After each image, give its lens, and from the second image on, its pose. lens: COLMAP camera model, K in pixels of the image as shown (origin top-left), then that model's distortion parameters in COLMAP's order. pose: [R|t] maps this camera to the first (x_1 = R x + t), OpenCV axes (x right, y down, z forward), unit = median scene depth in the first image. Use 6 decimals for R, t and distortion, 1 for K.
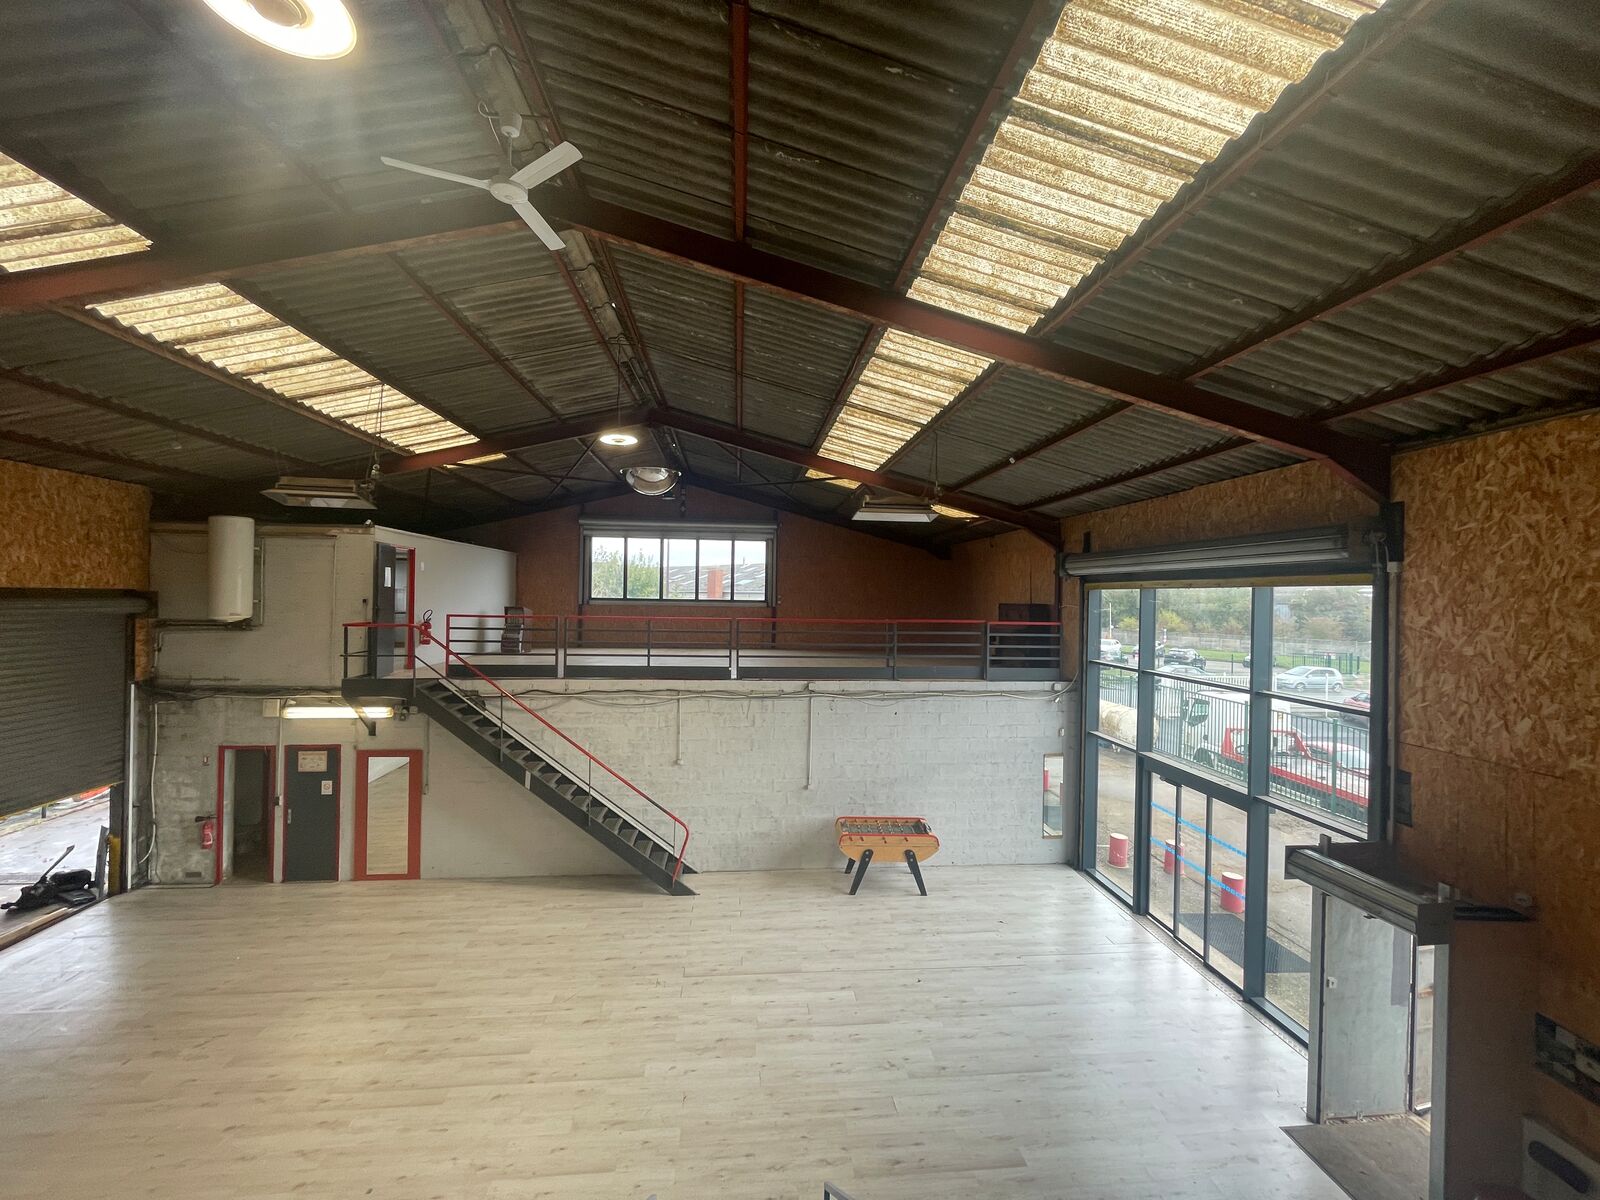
lens RADIAL K [[647.5, 0, 796.4], [0, 647.5, 596.2], [0, 0, 1]] dist [-0.003300, 0.000136]
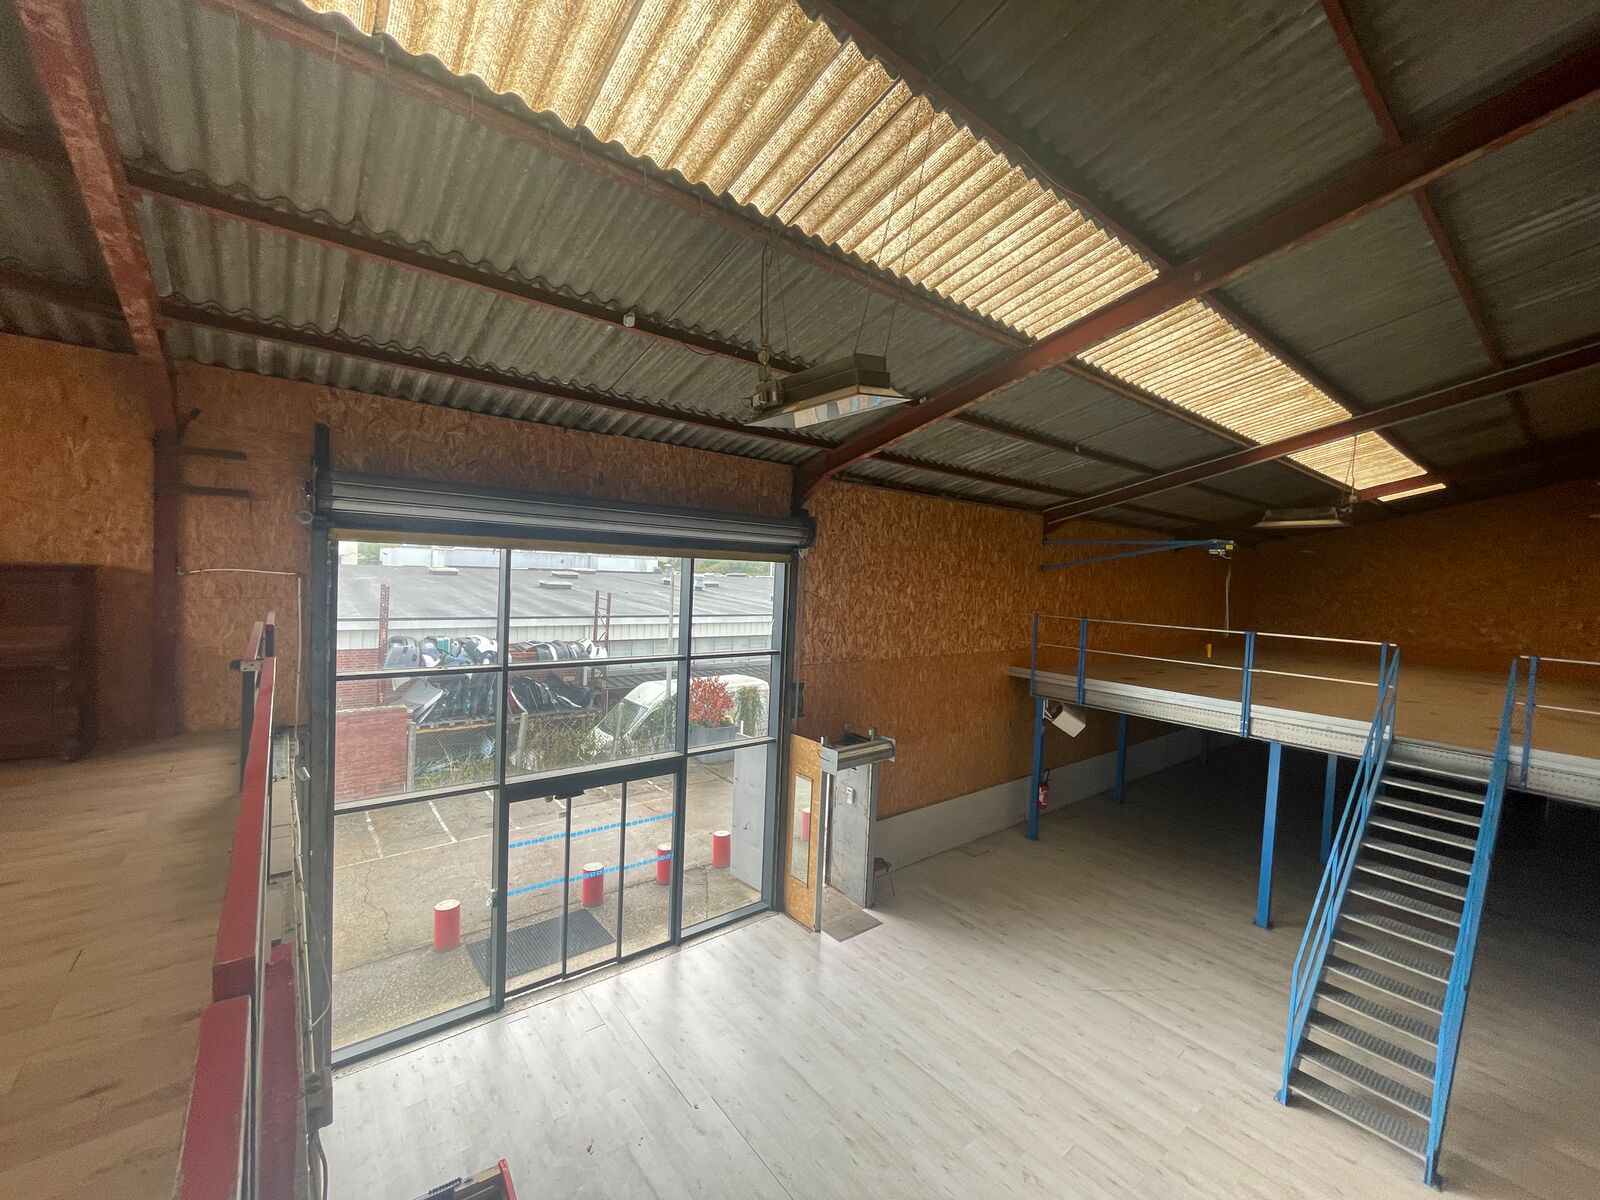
lens RADIAL K [[647.5, 0, 796.4], [0, 647.5, 596.2], [0, 0, 1]] dist [-0.003300, 0.000136]
pose [[-0.547536, -0.074505, 0.833458, -0.370135], [-0.051541, 0.997140, 0.055277, -0.026919], [-0.835193, -0.012692, -0.549811, 2.013119]]
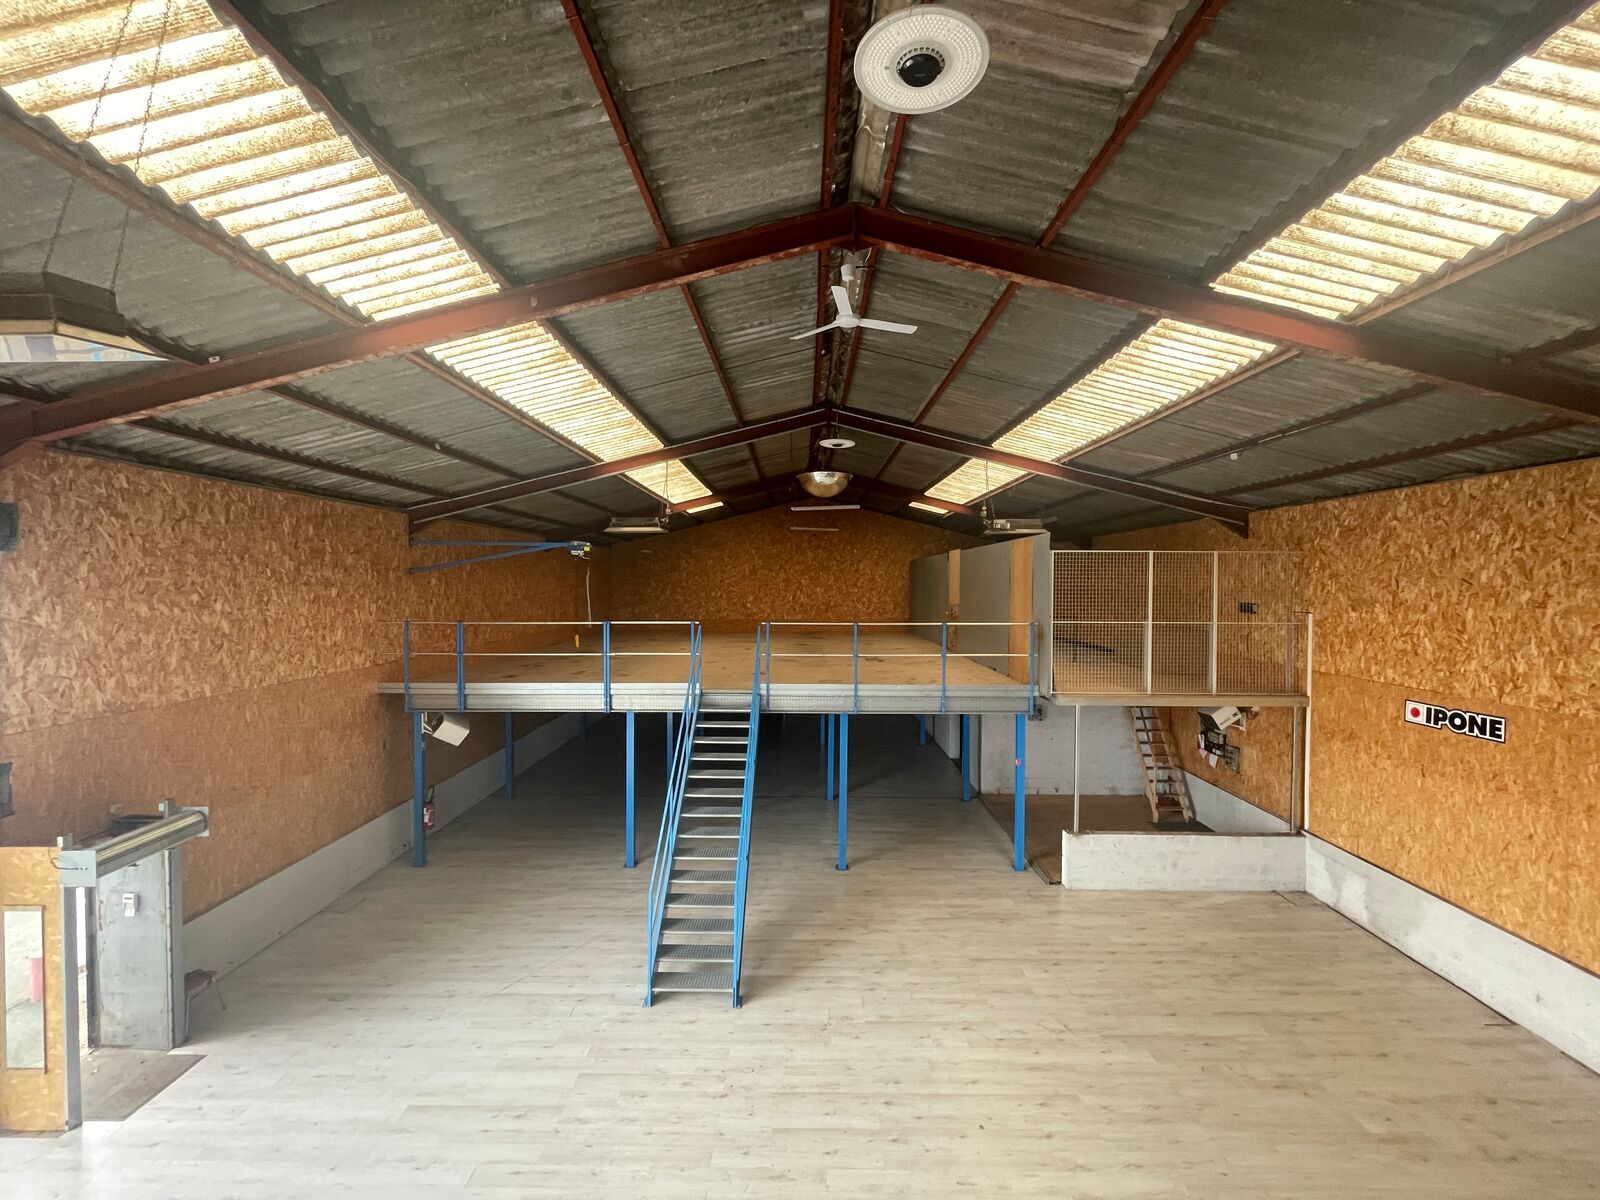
lens RADIAL K [[647.5, 0, 796.4], [0, 647.5, 596.2], [0, 0, 1]] dist [-0.003300, 0.000136]
pose [[-0.994481, -0.023056, 0.102355, -0.397868], [-0.020667, 0.999490, 0.024341, -0.039957], [-0.102864, 0.022091, -0.994450, 1.994180]]
